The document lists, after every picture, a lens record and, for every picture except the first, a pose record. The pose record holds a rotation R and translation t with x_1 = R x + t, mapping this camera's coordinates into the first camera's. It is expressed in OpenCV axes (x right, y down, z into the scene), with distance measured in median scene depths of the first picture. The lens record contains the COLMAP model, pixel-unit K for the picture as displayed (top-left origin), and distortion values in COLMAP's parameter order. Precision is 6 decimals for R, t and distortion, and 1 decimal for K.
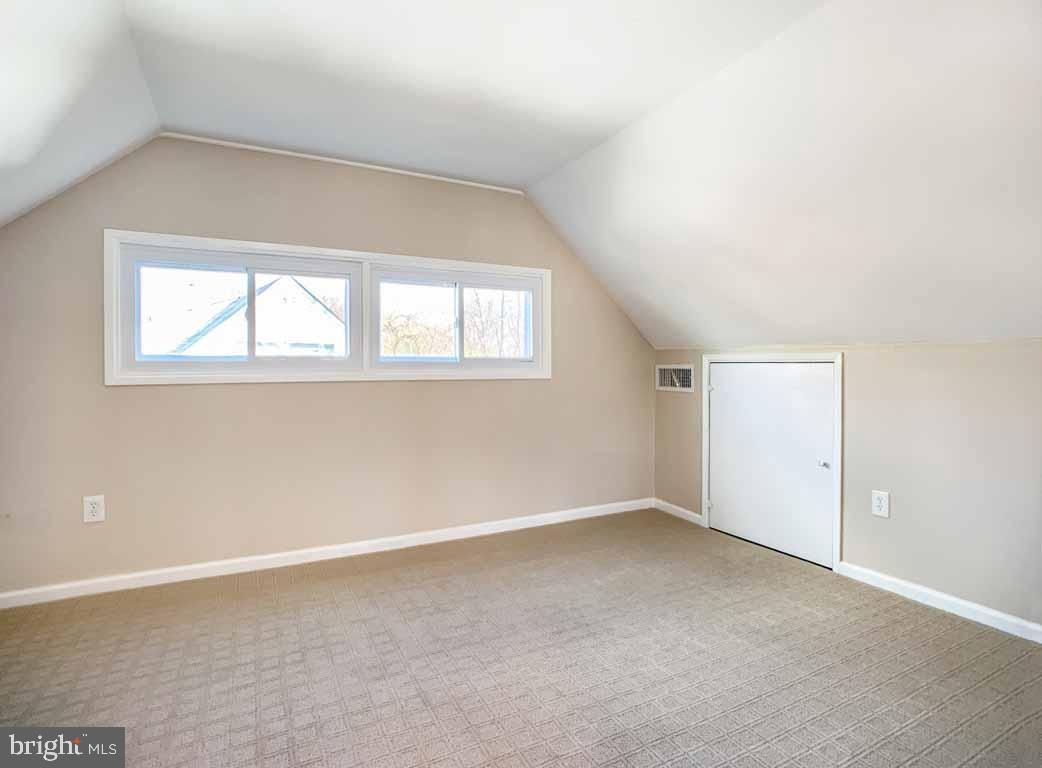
lens RADIAL K [[535.7, 0, 523.9], [0, 535.7, 369.4], [0, 0, 1]] dist [-0.041525, -0.001190]
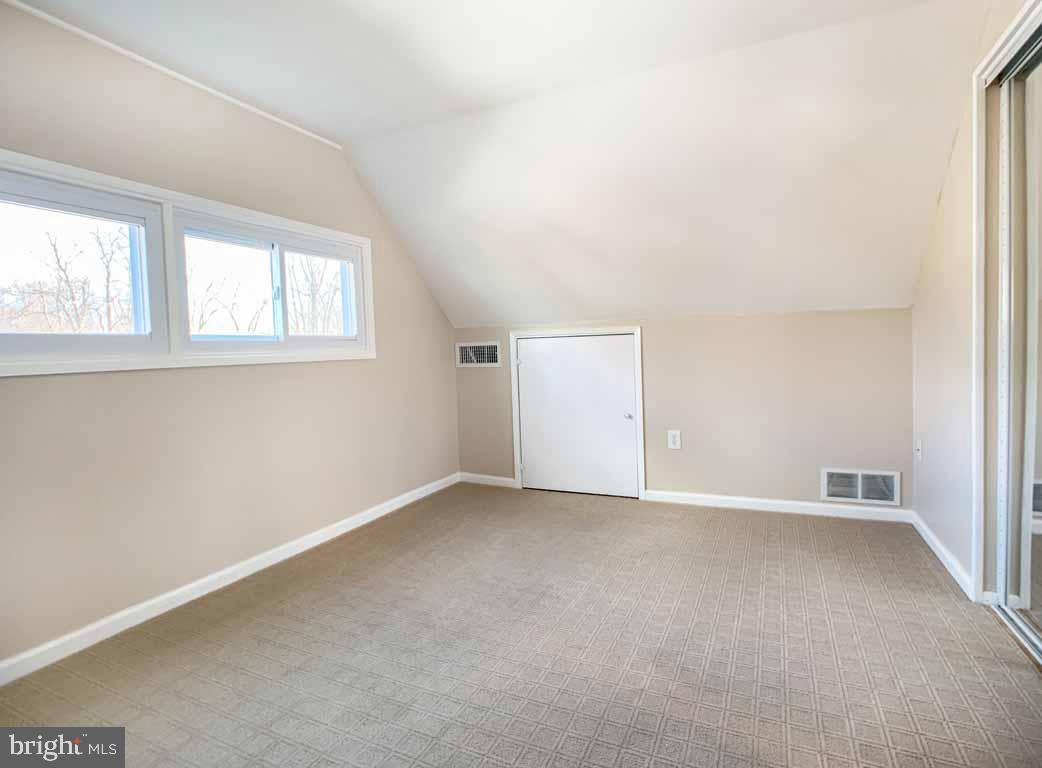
lens RADIAL K [[535.7, 0, 523.9], [0, 535.7, 369.4], [0, 0, 1]] dist [-0.041525, -0.001190]
pose [[0.787834, -0.048087, 0.614007, -0.321328], [0.035773, 0.998837, 0.032326, 0.015509], [-0.614847, -0.003503, 0.788638, 0.124849]]
